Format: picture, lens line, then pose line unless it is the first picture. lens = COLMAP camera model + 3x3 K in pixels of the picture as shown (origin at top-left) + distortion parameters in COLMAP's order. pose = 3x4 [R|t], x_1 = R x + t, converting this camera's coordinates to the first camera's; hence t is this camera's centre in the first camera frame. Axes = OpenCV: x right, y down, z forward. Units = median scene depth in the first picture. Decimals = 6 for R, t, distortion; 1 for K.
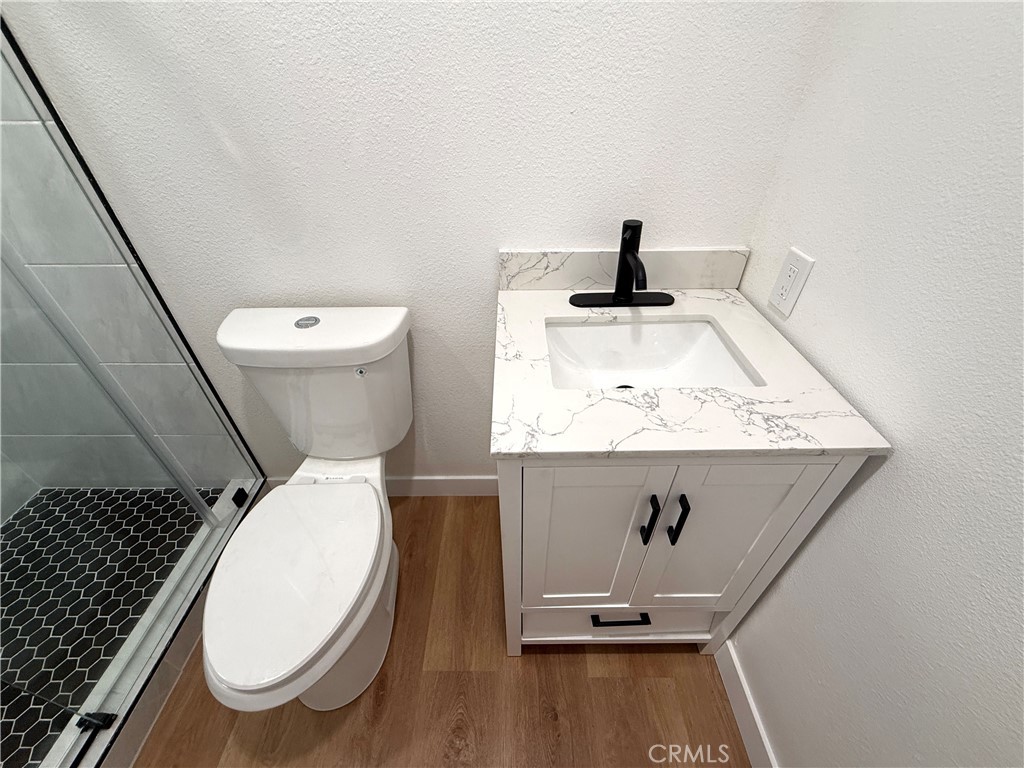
lens RADIAL K [[410.9, 0, 510.4], [0, 410.9, 383.8], [0, 0, 1]] dist [-0.000992, 0.000287]
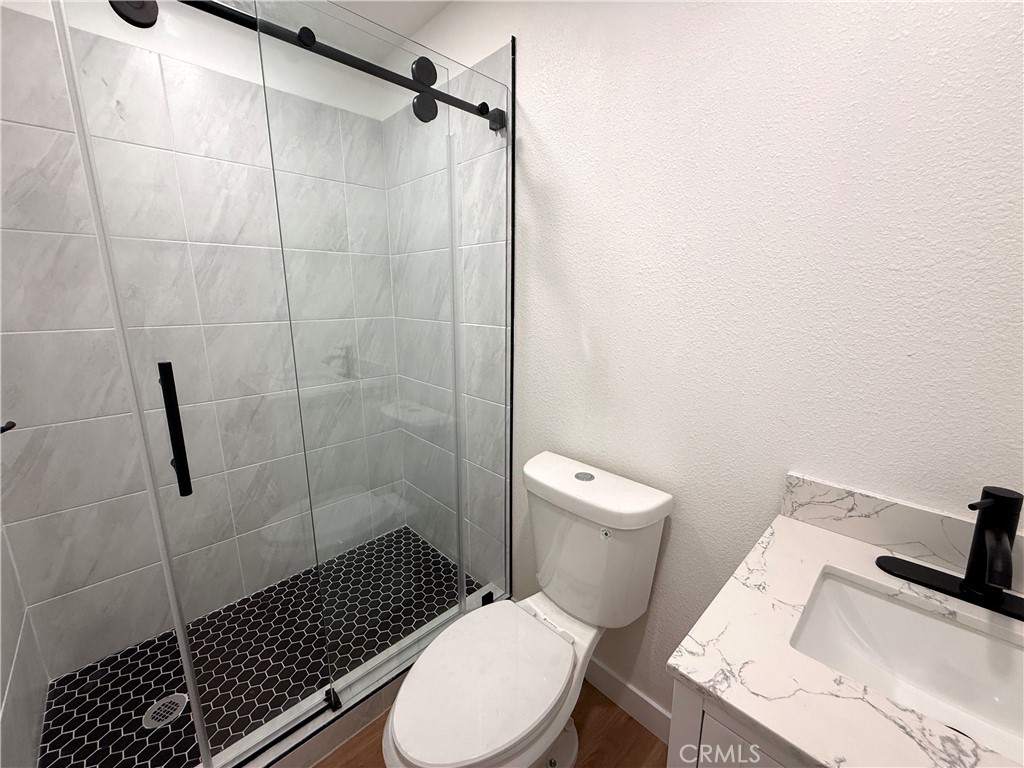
lens RADIAL K [[414.6, 0, 512.6], [0, 414.6, 381.7], [0, 0, 1]] dist [-0.000312, 0.000110]
pose [[0.690654, 0.155598, -0.706249, 0.173779], [-0.450729, 0.856318, -0.252116, 0.013991], [0.565545, 0.492451, 0.661552, -0.063942]]
